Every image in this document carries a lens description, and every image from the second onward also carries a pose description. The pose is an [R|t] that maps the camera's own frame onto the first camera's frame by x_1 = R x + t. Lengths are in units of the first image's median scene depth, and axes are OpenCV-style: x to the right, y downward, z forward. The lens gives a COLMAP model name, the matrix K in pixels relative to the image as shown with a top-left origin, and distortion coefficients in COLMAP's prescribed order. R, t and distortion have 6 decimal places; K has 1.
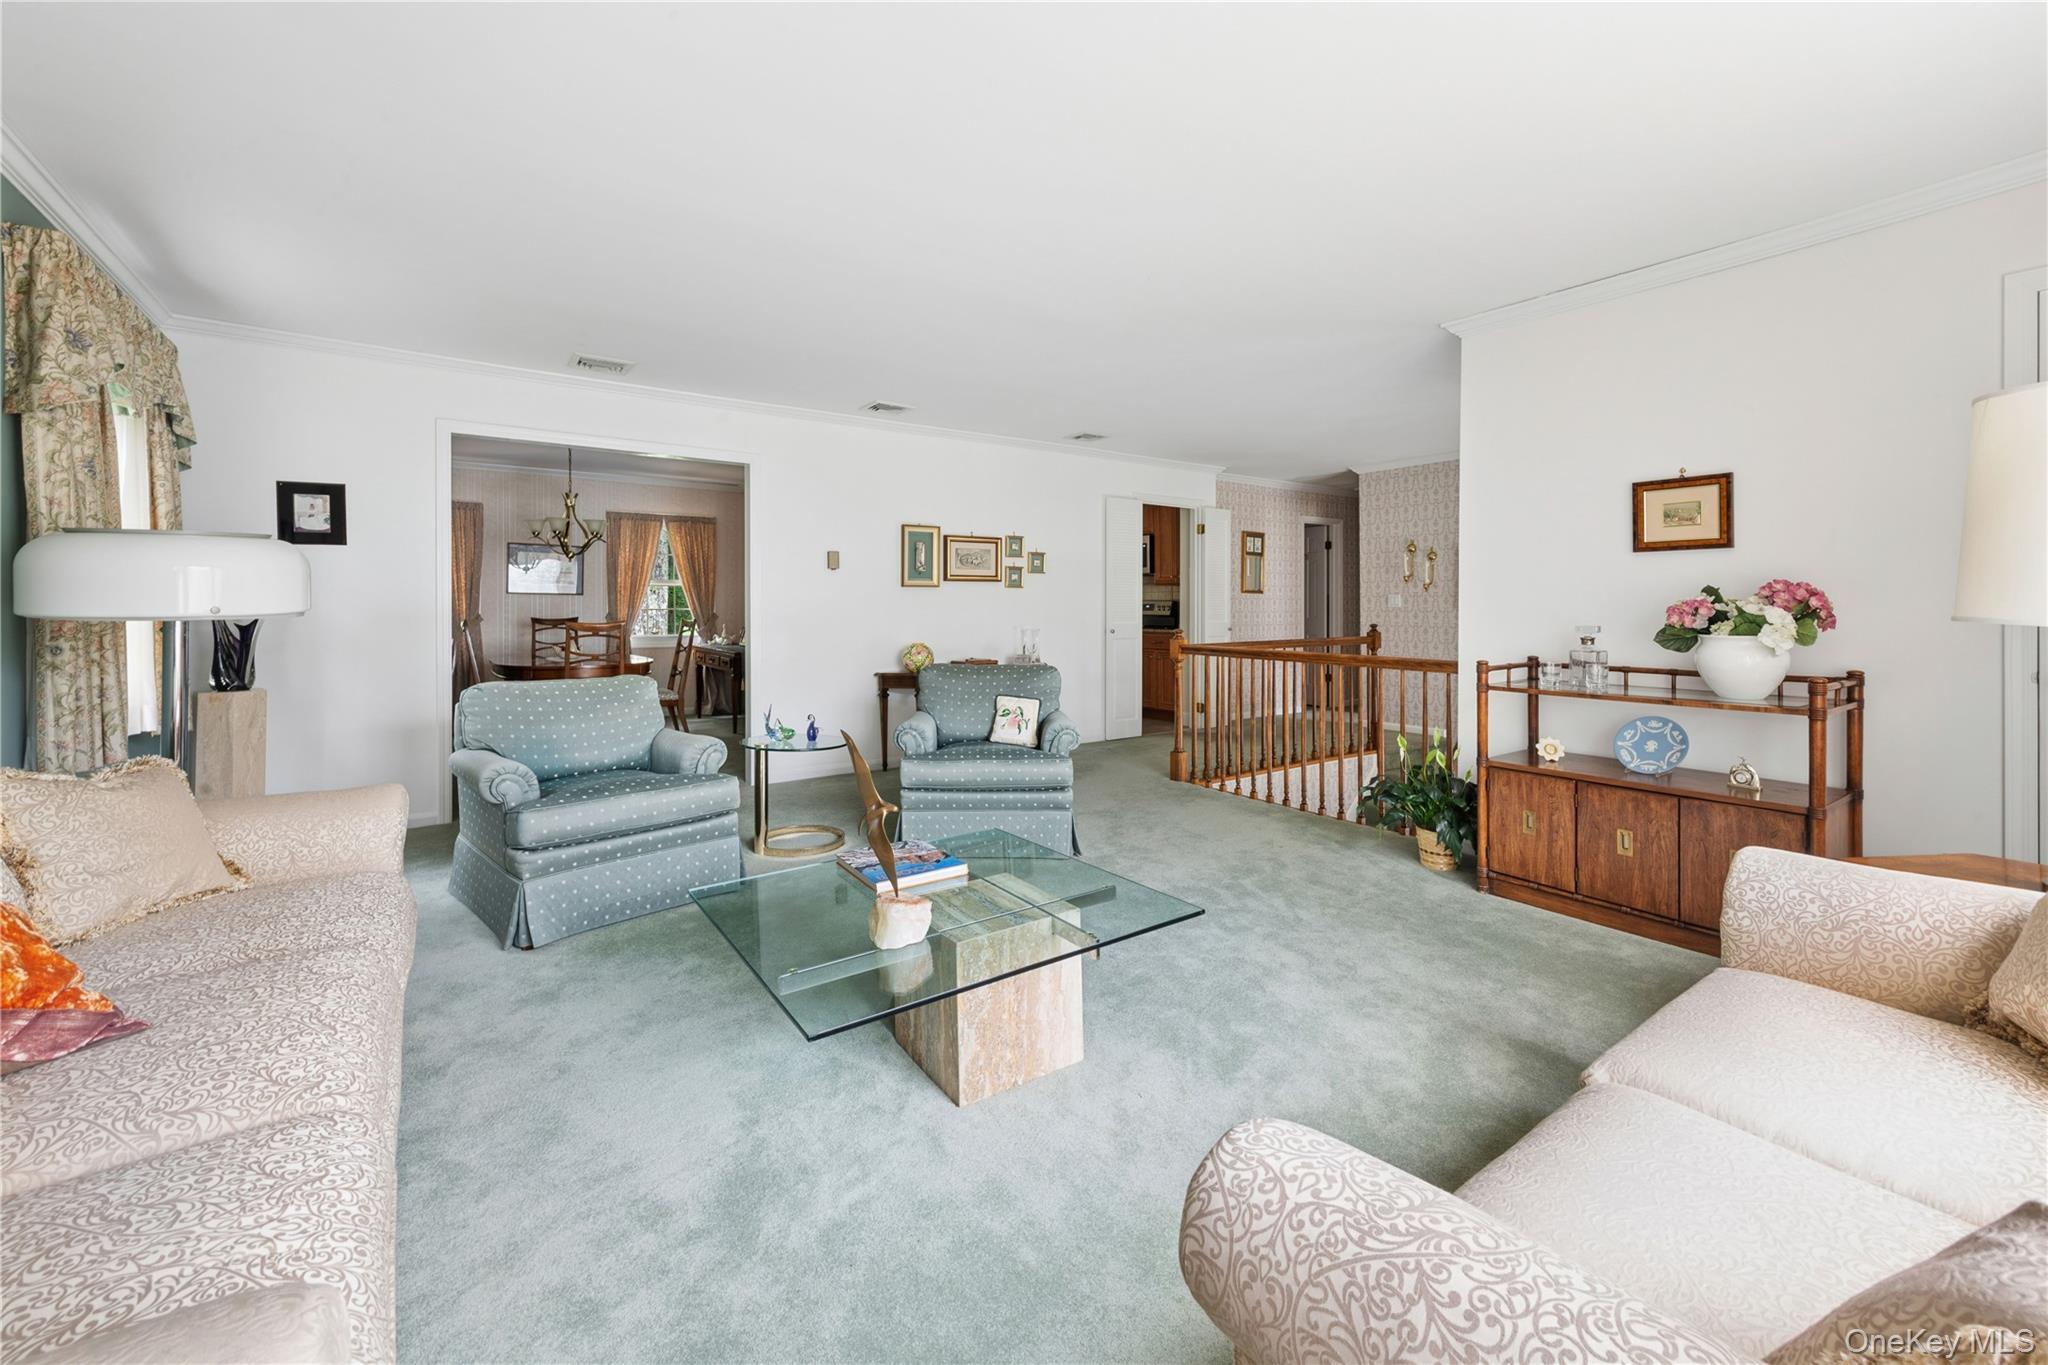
lens RADIAL K [[814.9, 0, 1029.6], [0, 814.9, 605.4], [0, 0, 1]] dist [0.000691, 0.000022]
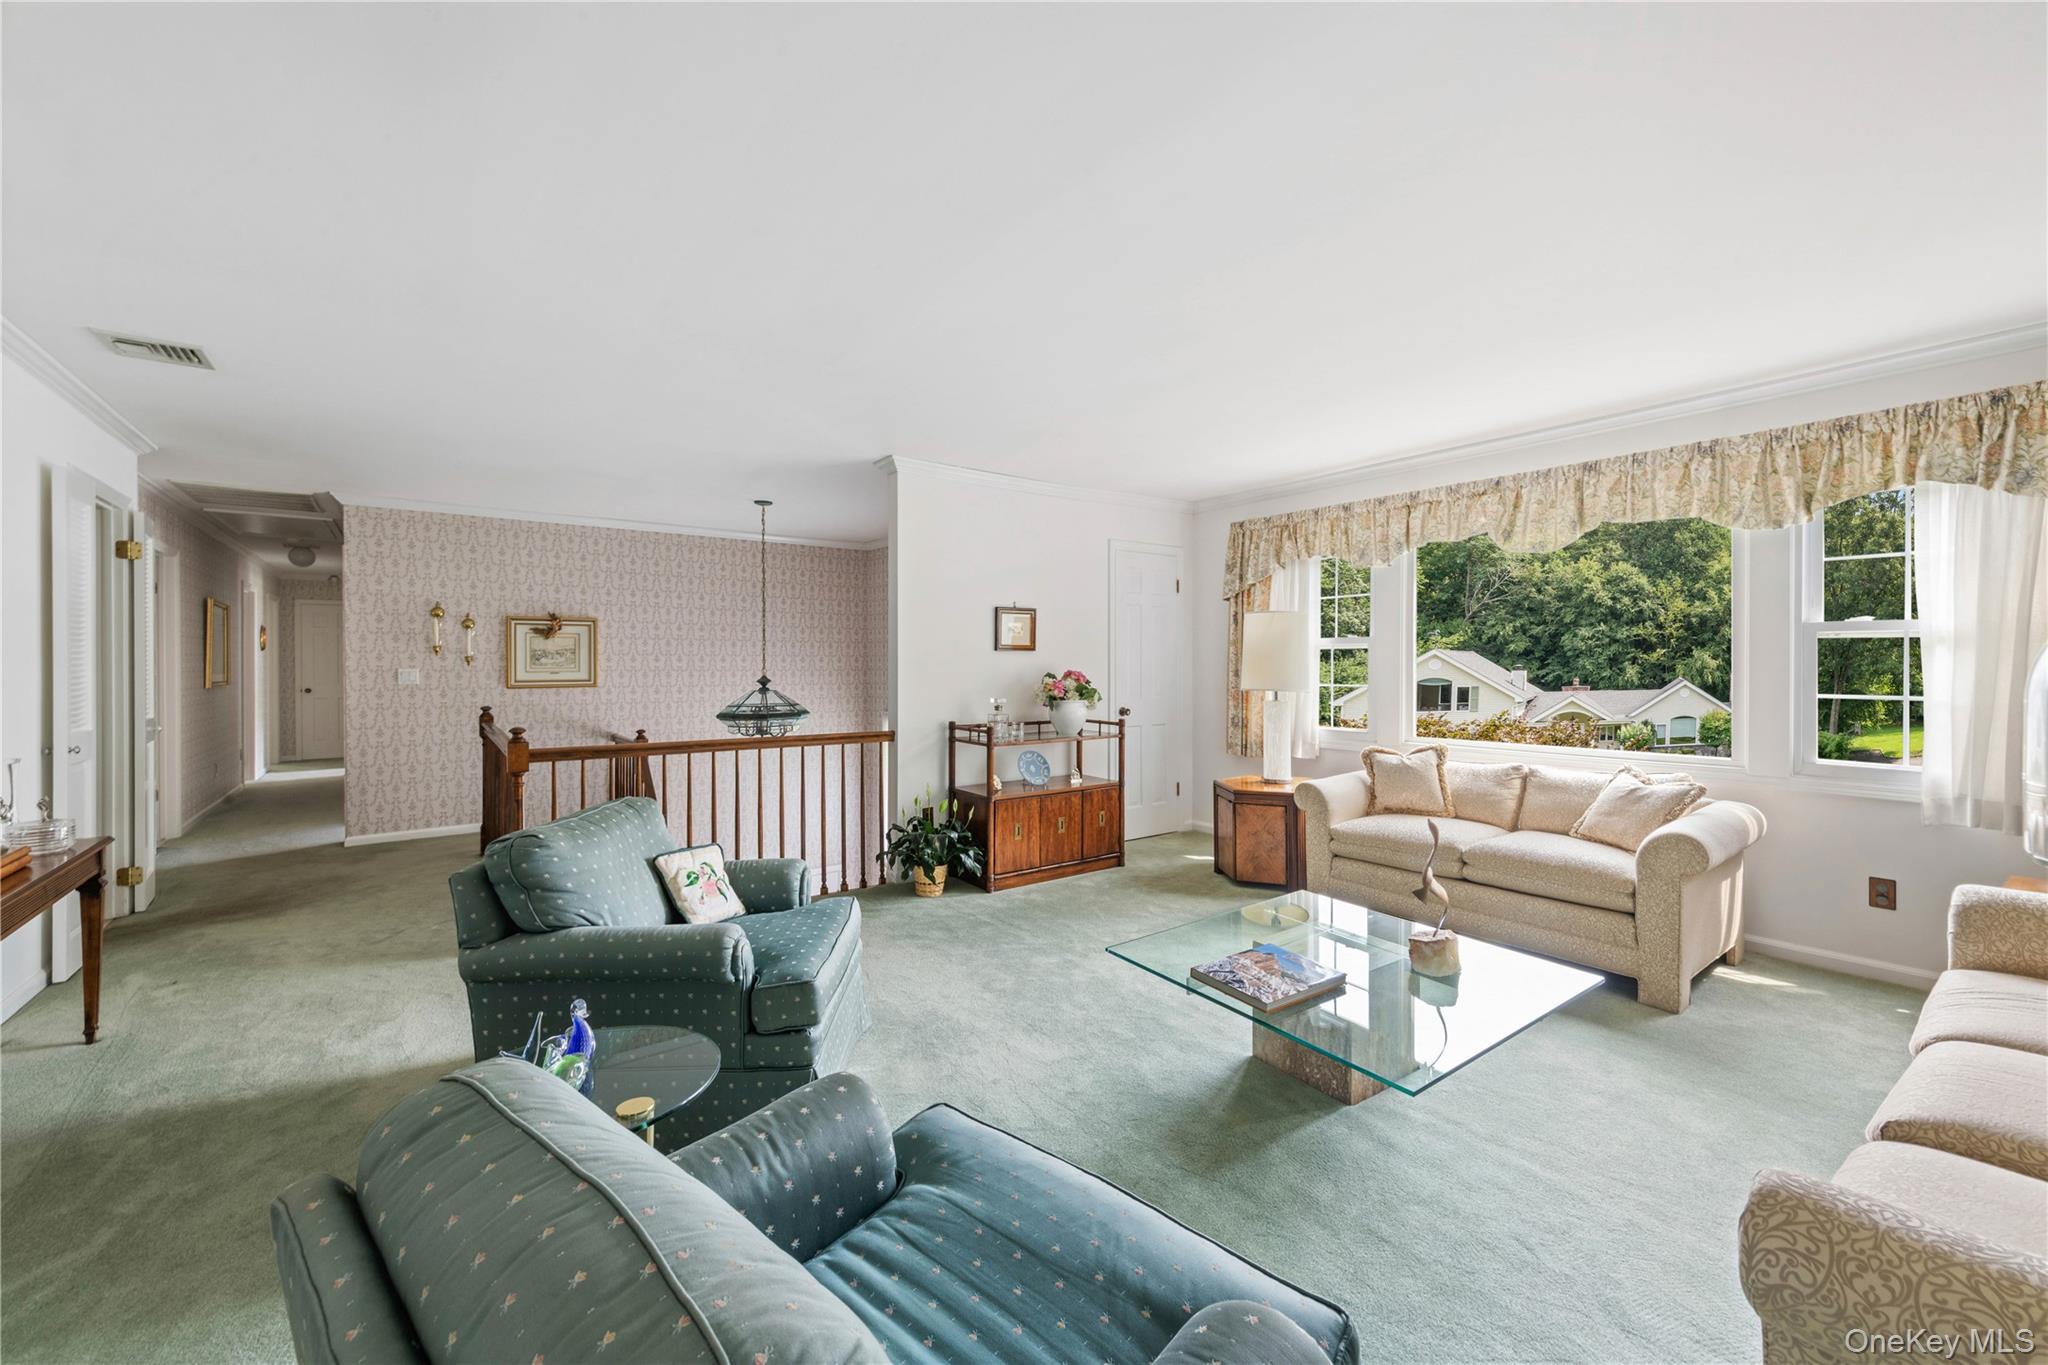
lens RADIAL K [[812.5, 0, 1024.0], [0, 812.5, 682.5], [0, 0, 1]] dist [-0.000300, -0.000029]
pose [[-0.015279, -0.022292, 0.999635, -0.635189], [0.001484, 0.999750, 0.022317, -0.029838], [-0.999882, 0.001825, -0.015242, 0.743272]]
